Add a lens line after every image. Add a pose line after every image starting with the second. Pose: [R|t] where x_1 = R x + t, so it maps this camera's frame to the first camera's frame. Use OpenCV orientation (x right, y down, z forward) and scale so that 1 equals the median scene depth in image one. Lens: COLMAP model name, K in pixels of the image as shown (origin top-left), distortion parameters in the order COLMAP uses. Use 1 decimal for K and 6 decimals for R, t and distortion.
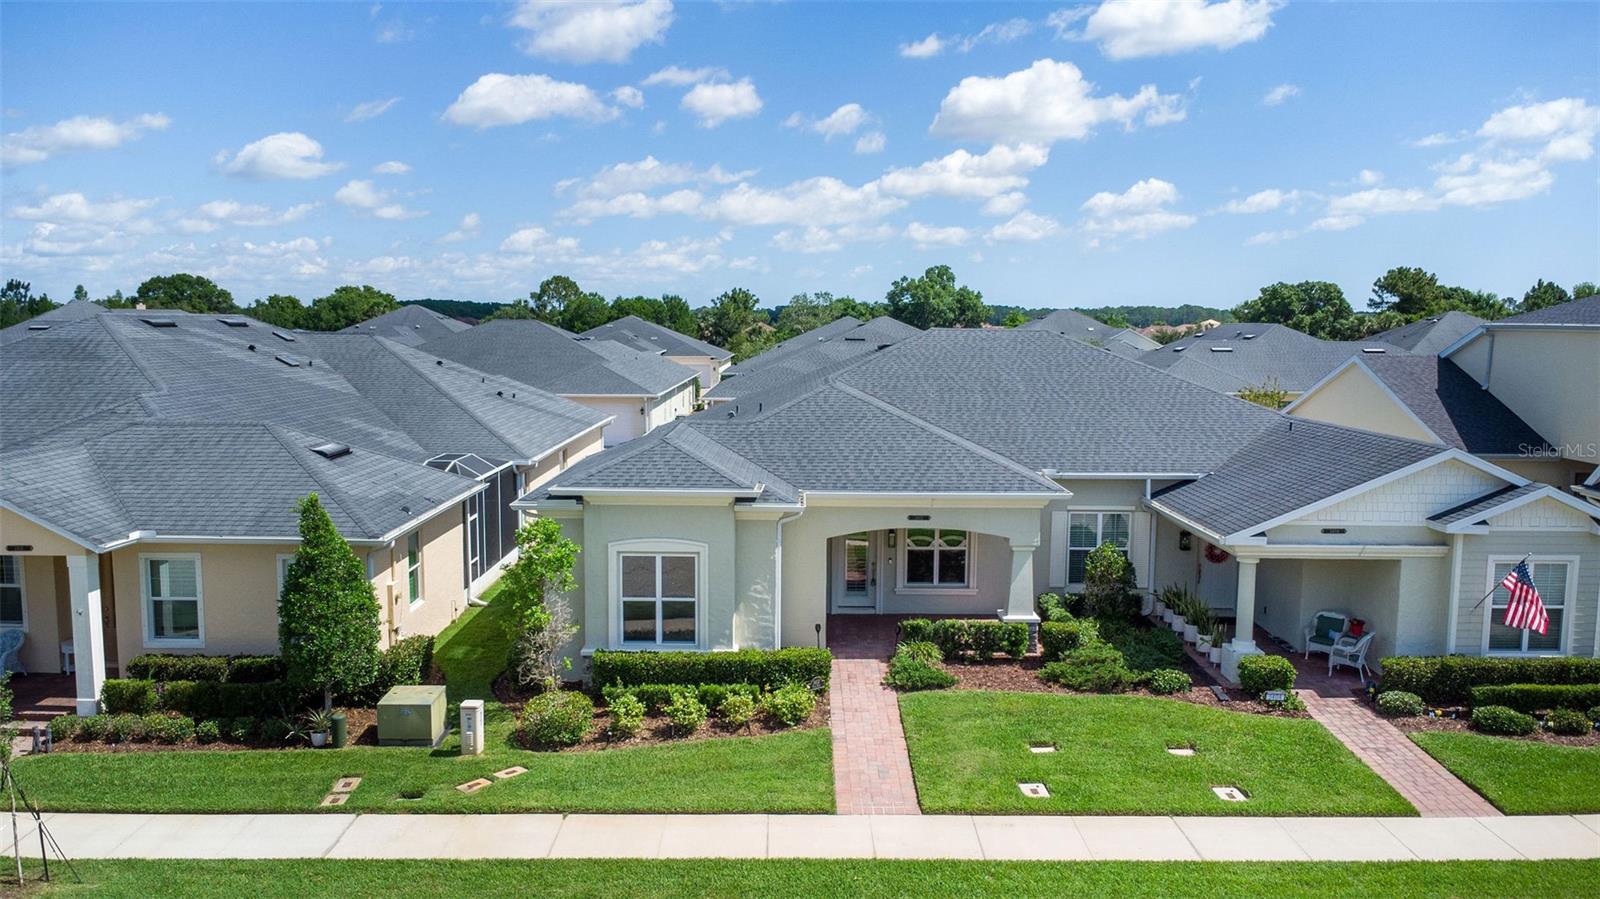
lens RADIAL K [[1177.4, 0, 800.0], [0, 1177.4, 449.5], [0, 0, 1]] dist [0.041189, -0.077894]
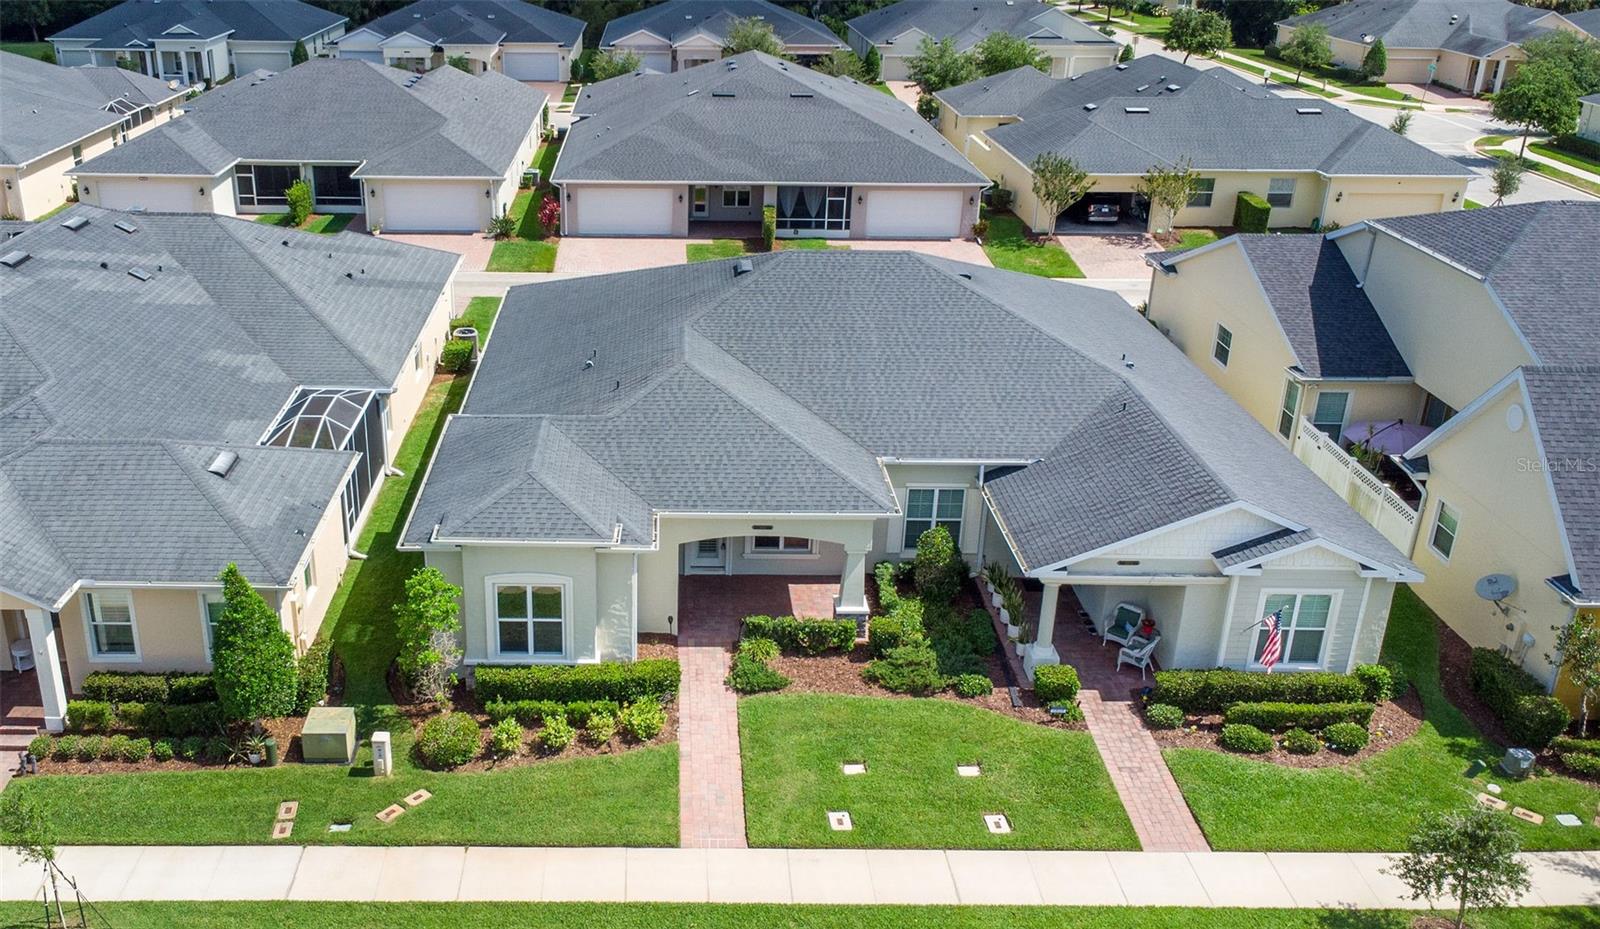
lens RADIAL K [[1382.2, 0, 652.9], [0, 1382.2, 463.2], [0, 0, 1]] dist [0.002626, 0.005603]
pose [[0.999963, 0.003035, -0.008088, 0.010067], [-0.000613, 0.958828, 0.283988, -0.417866], [0.008617, -0.283973, 0.958794, -0.250147]]
